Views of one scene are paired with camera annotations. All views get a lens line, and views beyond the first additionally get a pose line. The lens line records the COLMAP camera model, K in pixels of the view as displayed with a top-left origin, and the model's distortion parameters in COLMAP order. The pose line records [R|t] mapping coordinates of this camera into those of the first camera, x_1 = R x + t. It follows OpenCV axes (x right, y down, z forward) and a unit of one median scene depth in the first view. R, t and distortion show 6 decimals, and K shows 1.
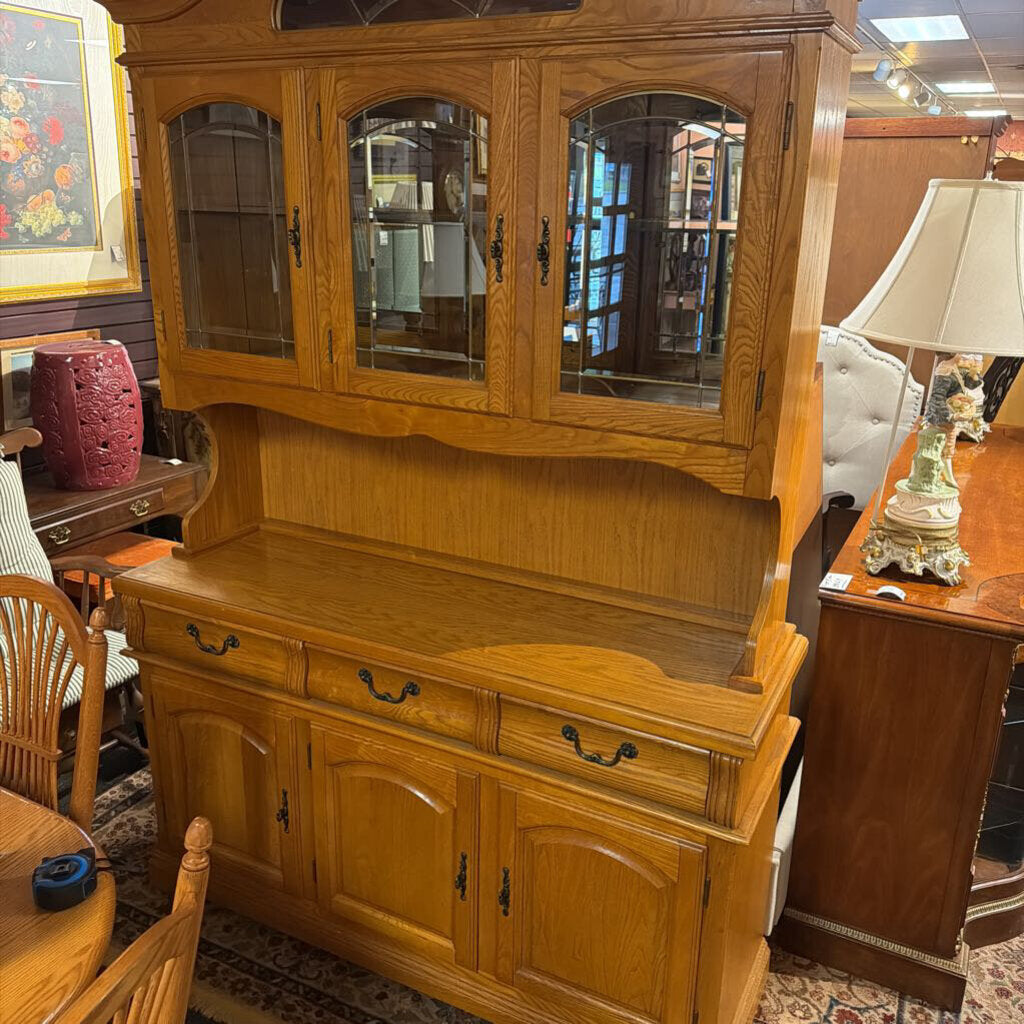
lens RADIAL K [[972.4, 0, 510.4], [0, 972.4, 507.0], [0, 0, 1]] dist [0.098744, -0.176046]
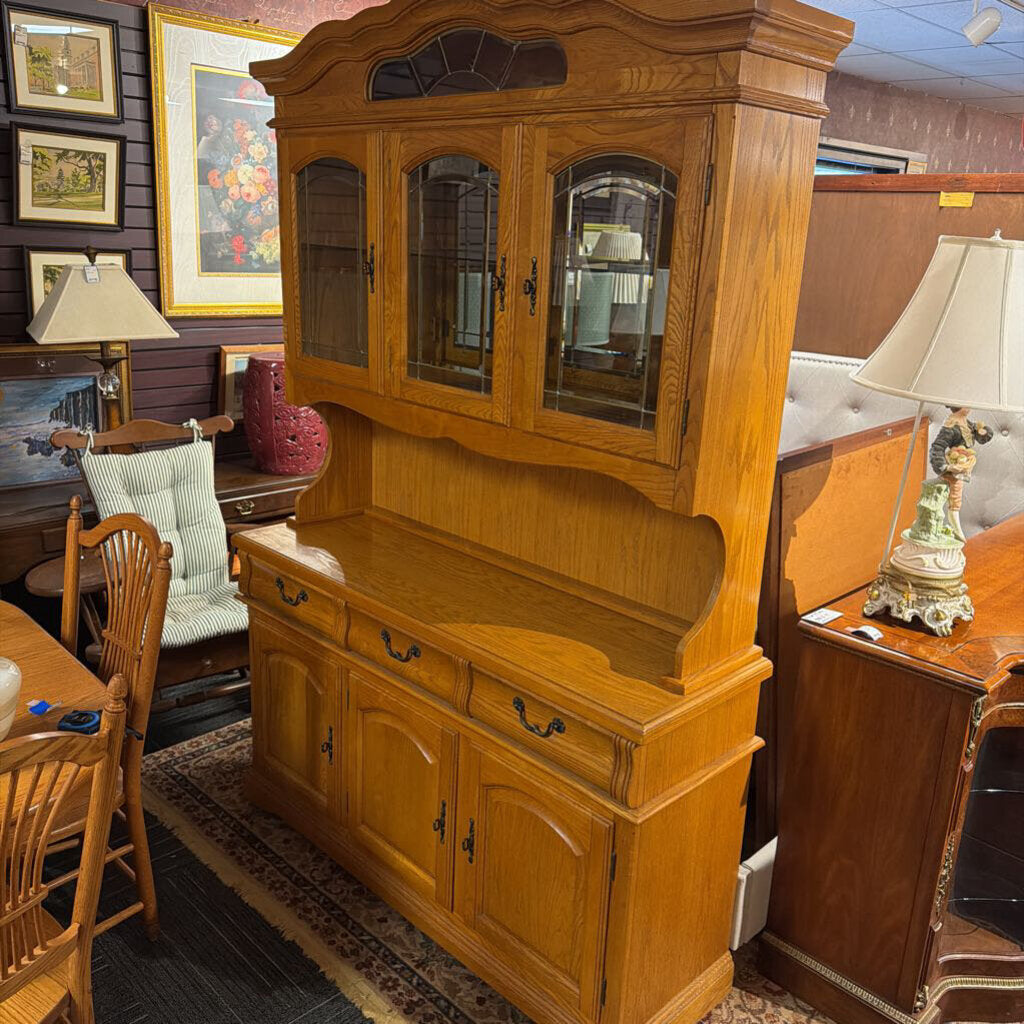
lens RADIAL K [[965.6, 0, 508.1], [0, 965.6, 512.3], [0, 0, 1]] dist [0.133240, -0.246443]
pose [[0.951436, 0.111154, -0.287078, 0.303331], [-0.121488, 0.992423, -0.018381, 0.026564], [0.282859, 0.052365, 0.957731, -0.090682]]
